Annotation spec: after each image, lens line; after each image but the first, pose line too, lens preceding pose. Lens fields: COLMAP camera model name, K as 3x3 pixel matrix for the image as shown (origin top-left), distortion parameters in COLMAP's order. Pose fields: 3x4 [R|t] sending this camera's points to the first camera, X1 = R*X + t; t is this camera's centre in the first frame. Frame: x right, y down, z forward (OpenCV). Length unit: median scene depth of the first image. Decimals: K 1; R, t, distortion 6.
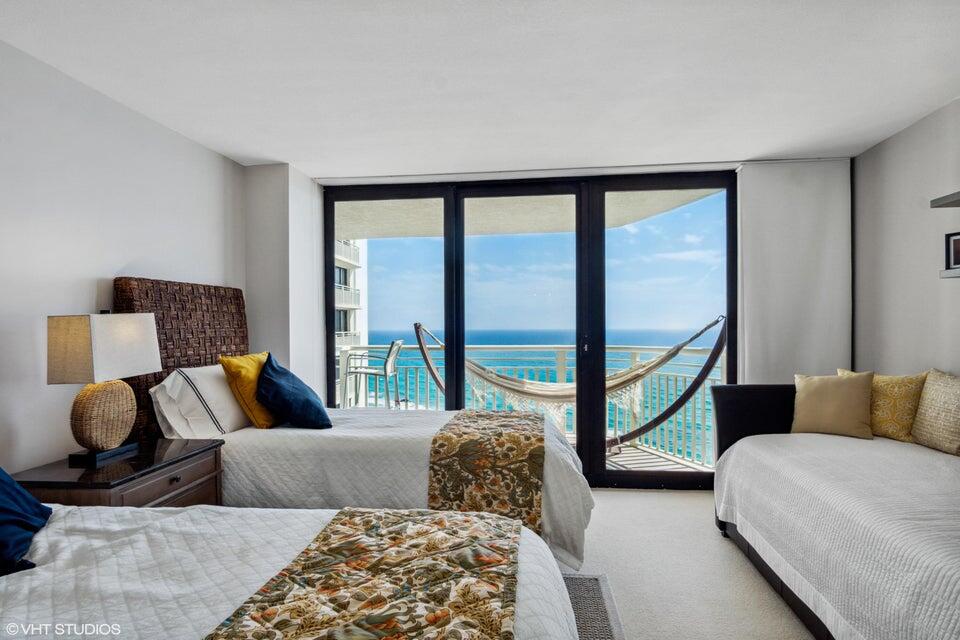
lens RADIAL K [[510.7, 0, 482.0], [0, 510.7, 327.7], [0, 0, 1]] dist [-0.014223, -0.000237]
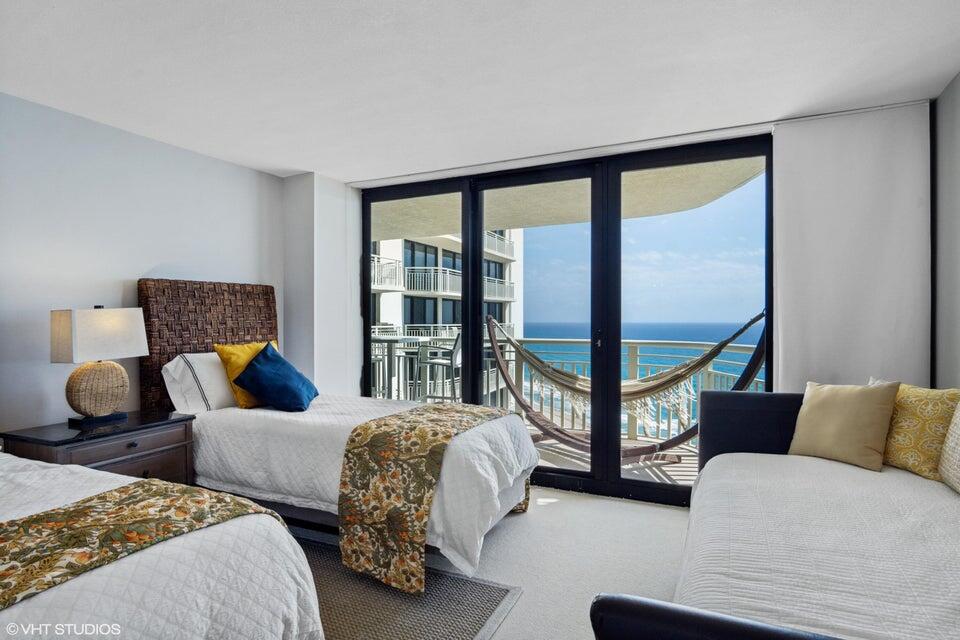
lens RADIAL K [[509.5, 0, 480.0], [0, 509.5, 320.0], [0, 0, 1]] dist [-0.014235, 0.001262]
pose [[0.947147, 0.004768, -0.320765, 0.437250], [-0.004685, 0.999988, 0.001030, -0.003796], [0.320766, 0.000527, 0.947158, 0.091610]]
